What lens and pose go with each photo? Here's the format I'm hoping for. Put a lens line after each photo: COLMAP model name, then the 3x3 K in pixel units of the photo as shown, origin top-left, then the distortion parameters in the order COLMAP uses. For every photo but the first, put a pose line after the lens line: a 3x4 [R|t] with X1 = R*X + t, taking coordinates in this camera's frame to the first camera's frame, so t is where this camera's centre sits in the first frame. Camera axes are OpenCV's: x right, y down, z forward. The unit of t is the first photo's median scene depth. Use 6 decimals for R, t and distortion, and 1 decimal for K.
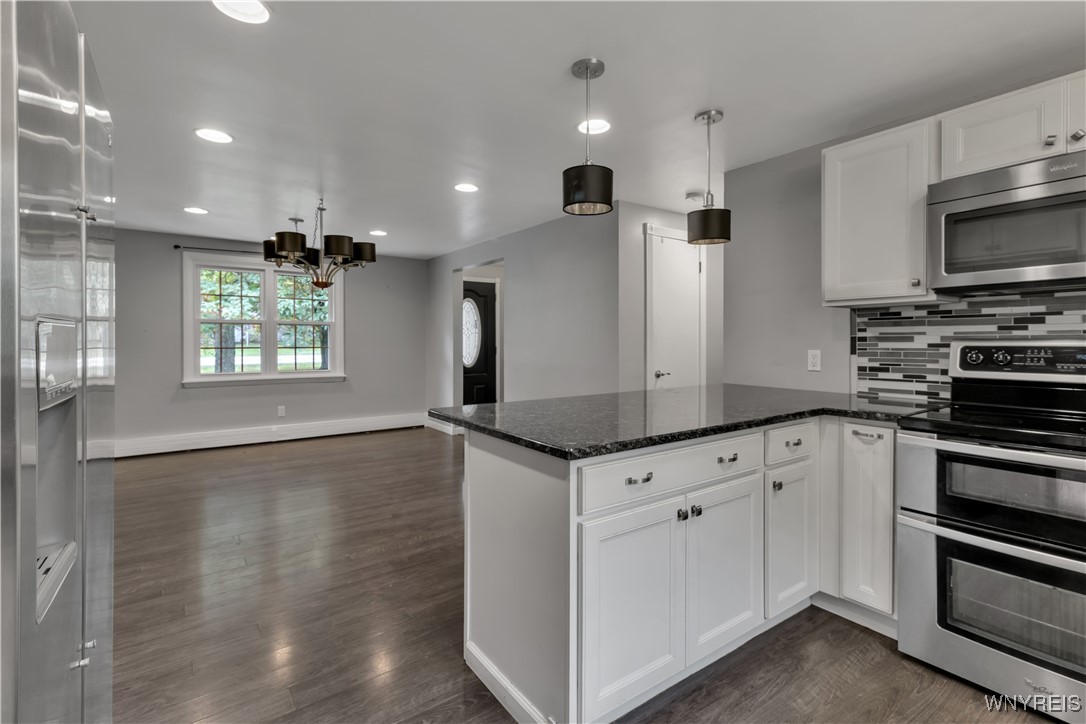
lens RADIAL K [[509.1, 0, 549.4], [0, 509.1, 343.8], [0, 0, 1]] dist [0.009384, 0.000266]
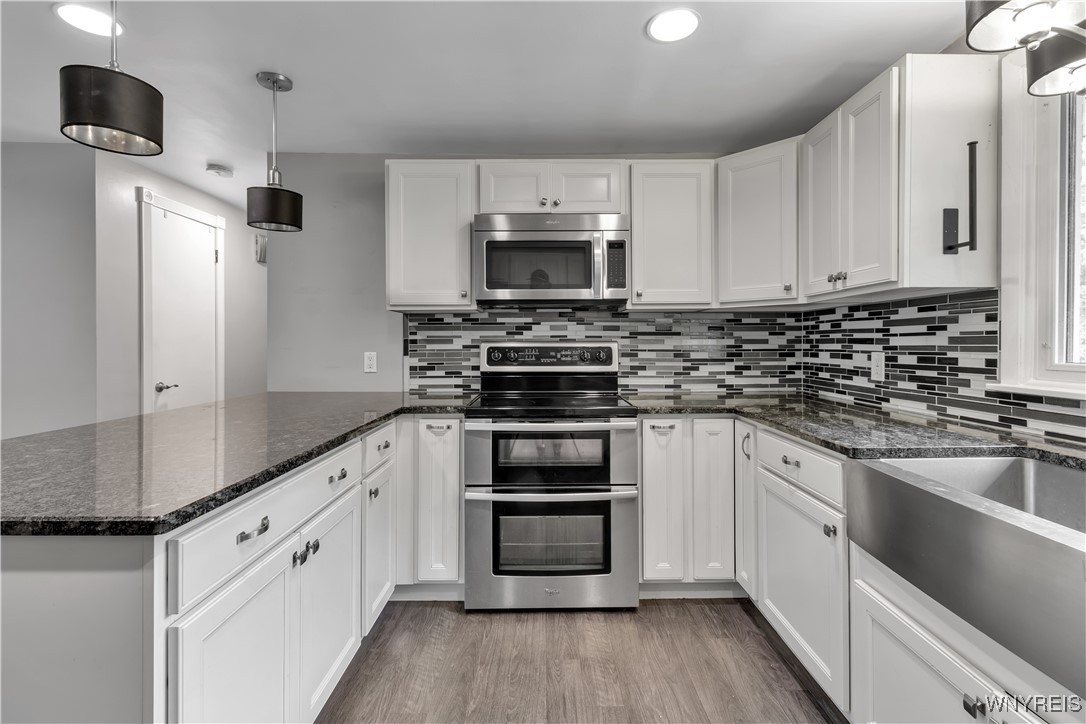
lens RADIAL K [[496.6, 0, 549.0], [0, 496.6, 342.4], [0, 0, 1]] dist [0.000522, -0.000627]
pose [[0.579168, 0.001198, 0.815207, -0.096756], [0.006506, 0.999960, -0.006092, 0.001266], [-0.815182, 0.008832, 0.579137, 0.142522]]
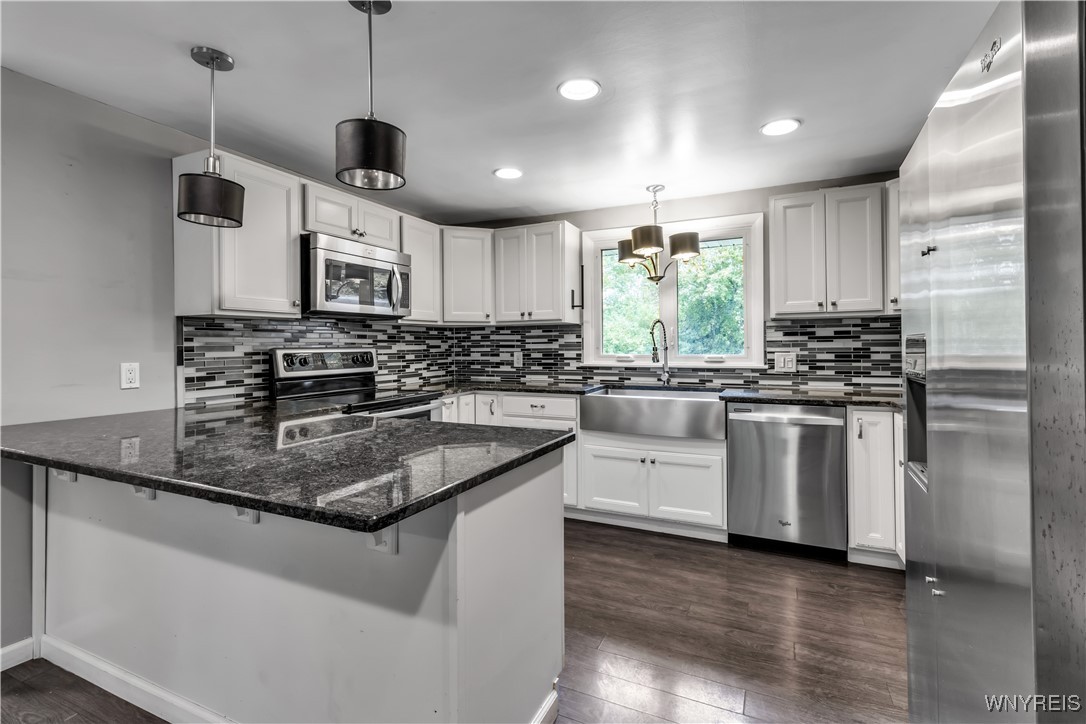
lens RADIAL K [[487.4, 0, 547.3], [0, 487.4, 343.1], [0, 0, 1]] dist [0.001857, 0.000085]
pose [[-0.475847, 0.008281, 0.879489, -0.539579], [0.014924, 0.999888, -0.001340, -0.009420], [-0.879401, 0.012488, -0.475917, 0.870411]]
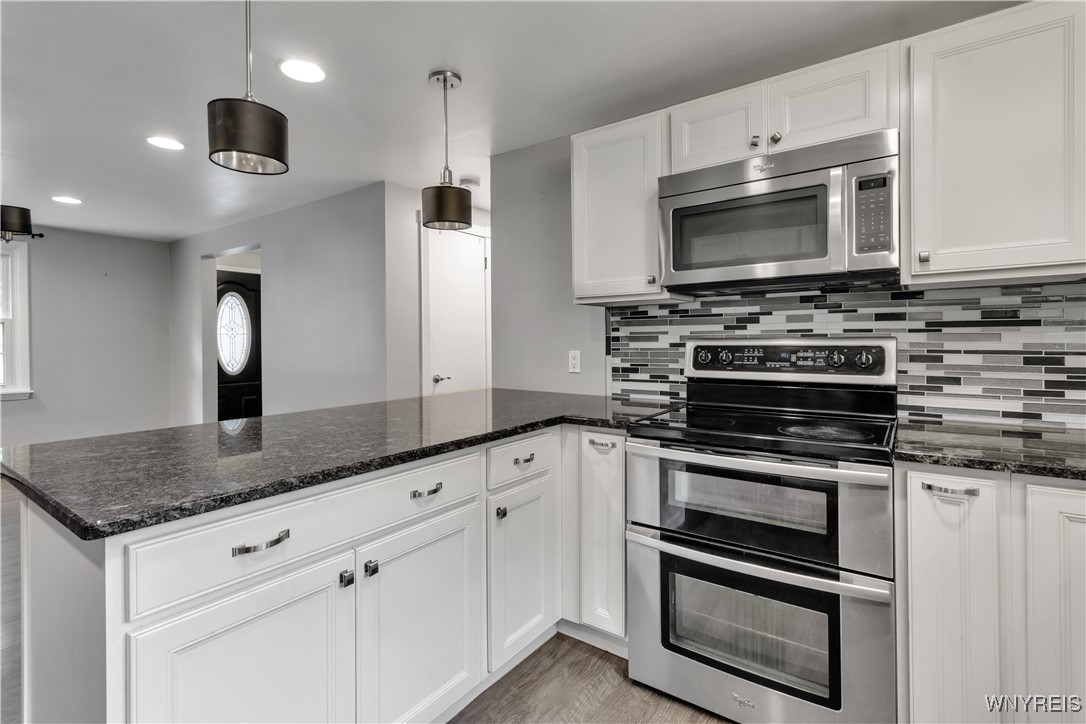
lens RADIAL K [[507.3, 0, 551.5], [0, 507.3, 342.0], [0, 0, 1]] dist [0.000692, 0.000122]
pose [[0.948397, -0.005774, 0.317032, 0.200766], [0.007318, 0.999966, -0.003681, -0.000872], [-0.317000, 0.005811, 0.948408, 0.135165]]
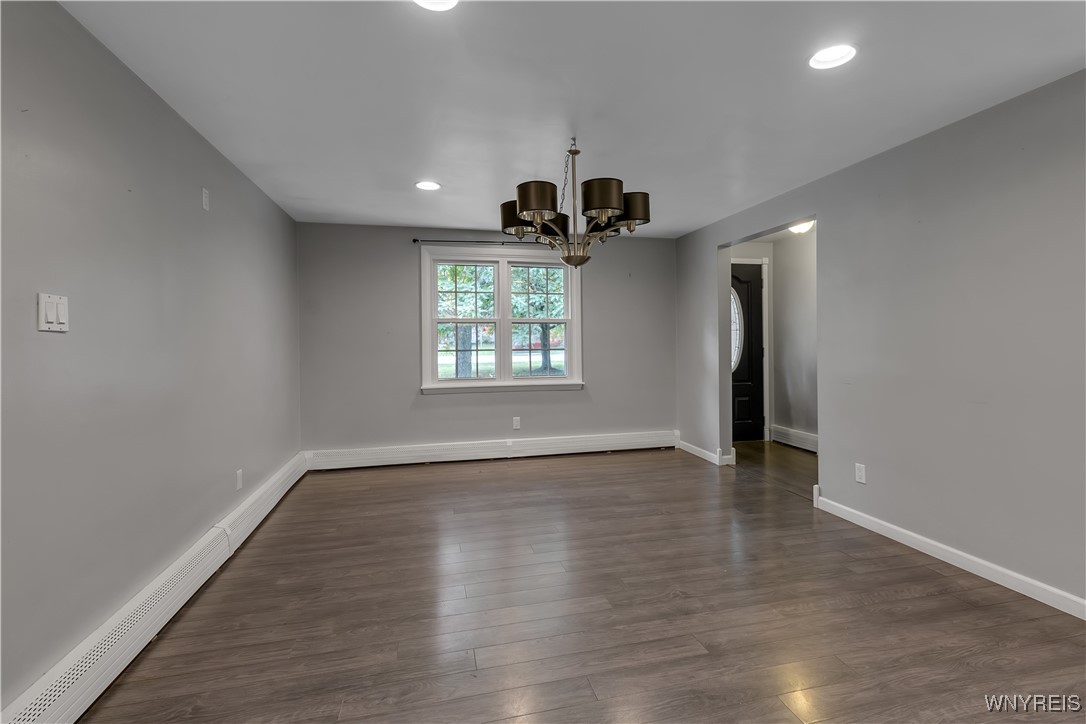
lens RADIAL K [[496.6, 0, 549.0], [0, 496.6, 342.4], [0, 0, 1]] dist [0.000522, -0.000627]
pose [[0.921954, -0.007792, -0.387222, -0.334533], [0.007219, 0.999970, -0.002934, -0.005125], [0.387233, -0.000090, 0.921982, 0.557070]]
